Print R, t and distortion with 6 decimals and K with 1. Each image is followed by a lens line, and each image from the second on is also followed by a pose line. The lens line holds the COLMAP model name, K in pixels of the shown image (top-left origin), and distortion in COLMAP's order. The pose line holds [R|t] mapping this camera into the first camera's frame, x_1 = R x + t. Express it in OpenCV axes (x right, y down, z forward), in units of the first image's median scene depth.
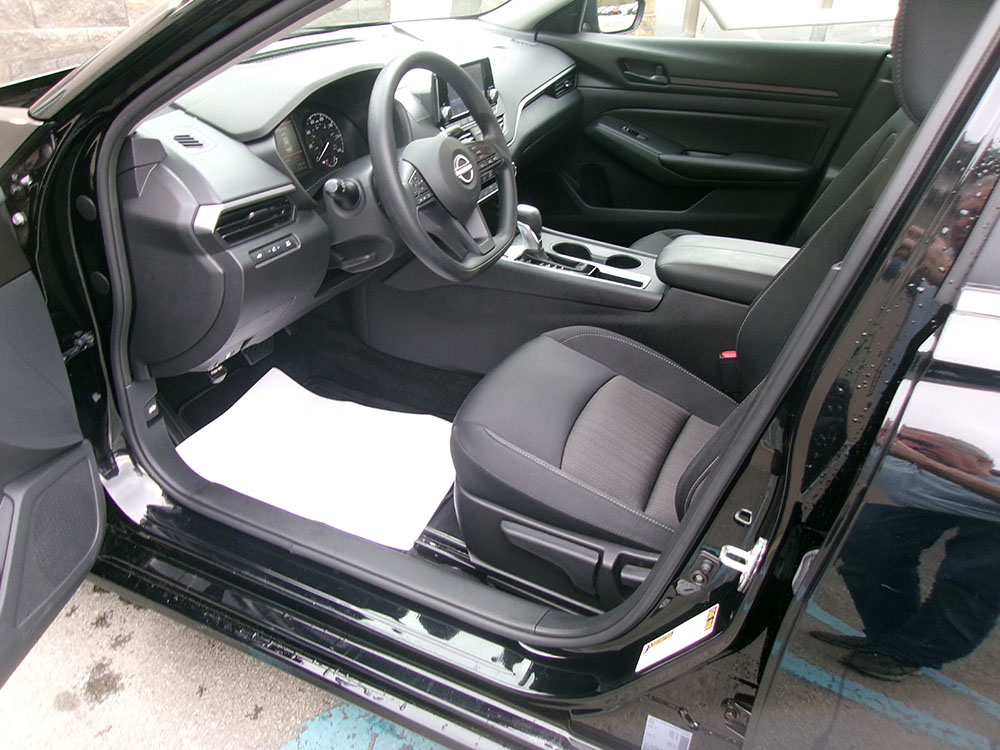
lens RADIAL K [[774.2, 0, 494.4], [0, 774.2, 377.0], [0, 0, 1]] dist [-0.017339, 0.046257]
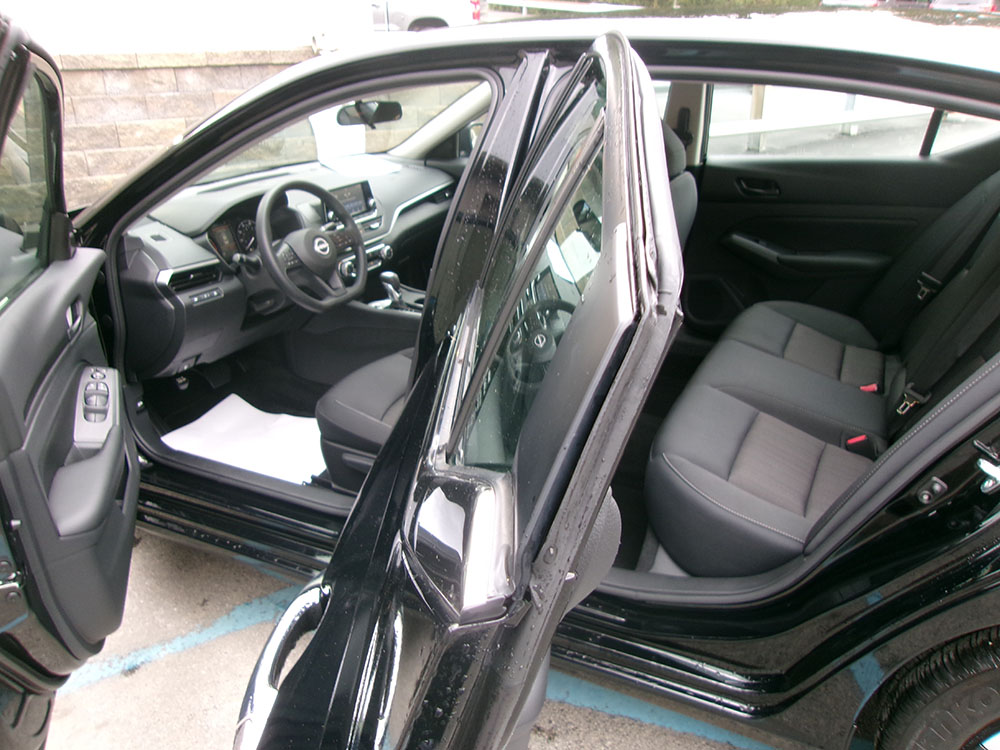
lens RADIAL K [[774.2, 0, 494.4], [0, 774.2, 377.0], [0, 0, 1]] dist [-0.017339, 0.046257]
pose [[0.997903, -0.044786, -0.046725, 0.382744], [0.038126, 0.990140, -0.134796, 0.240981], [0.052301, 0.132732, 0.989771, -0.576903]]
